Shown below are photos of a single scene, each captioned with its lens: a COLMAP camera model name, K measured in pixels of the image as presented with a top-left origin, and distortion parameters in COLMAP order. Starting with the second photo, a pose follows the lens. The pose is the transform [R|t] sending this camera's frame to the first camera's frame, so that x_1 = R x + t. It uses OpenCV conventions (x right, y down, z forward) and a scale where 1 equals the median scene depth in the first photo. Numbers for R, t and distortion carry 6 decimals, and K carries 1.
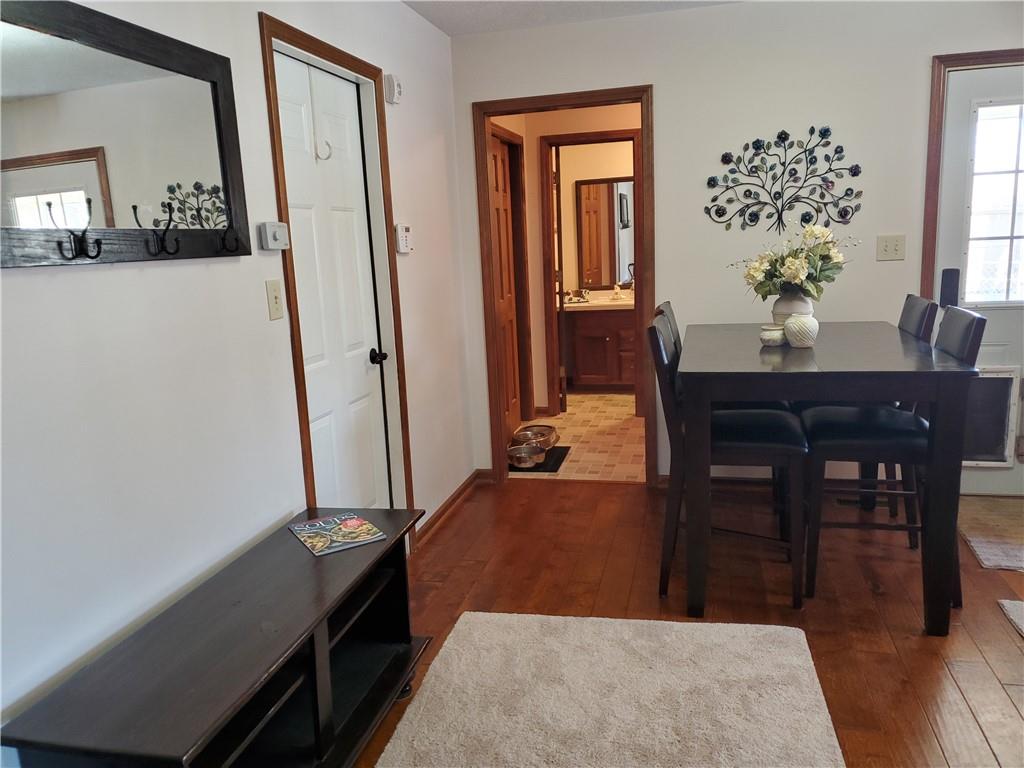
lens RADIAL K [[791.3, 0, 509.2], [0, 791.3, 381.4], [0, 0, 1]] dist [-0.000941, -0.004293]
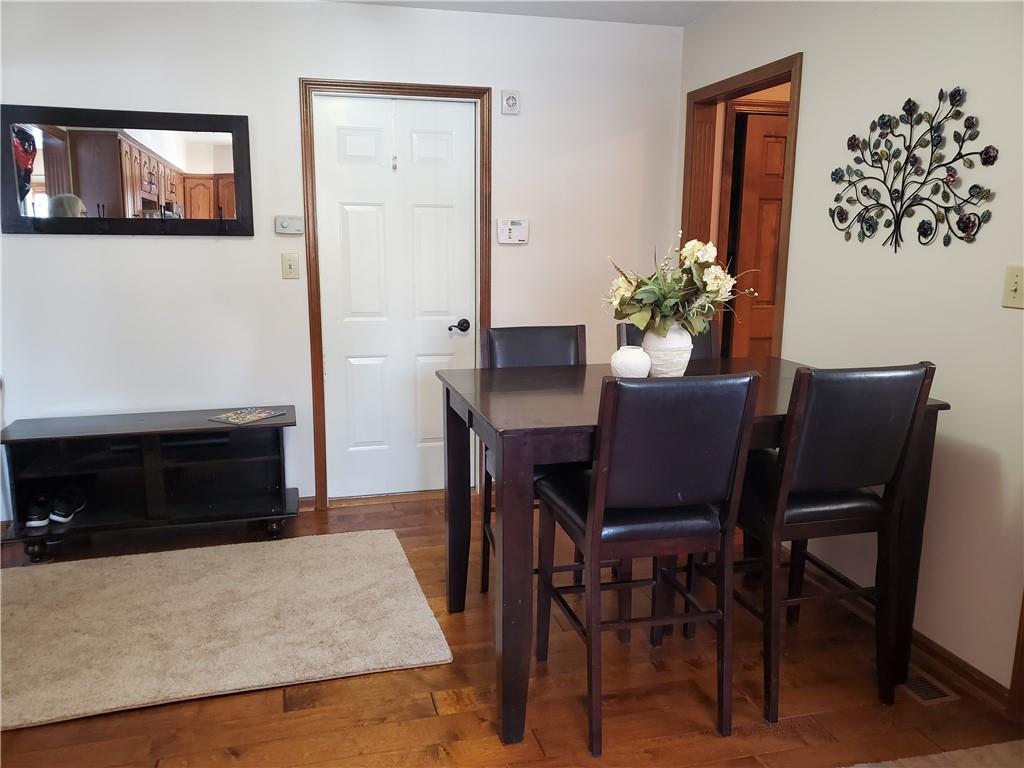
lens RADIAL K [[791.3, 0, 506.1], [0, 791.3, 386.2], [0, 0, 1]] dist [-0.000941, -0.004293]
pose [[0.478734, 0.216535, -0.850839, 0.803430], [-0.185267, 0.972202, 0.143179, -0.109590], [0.858190, 0.089088, 0.505543, 0.379174]]
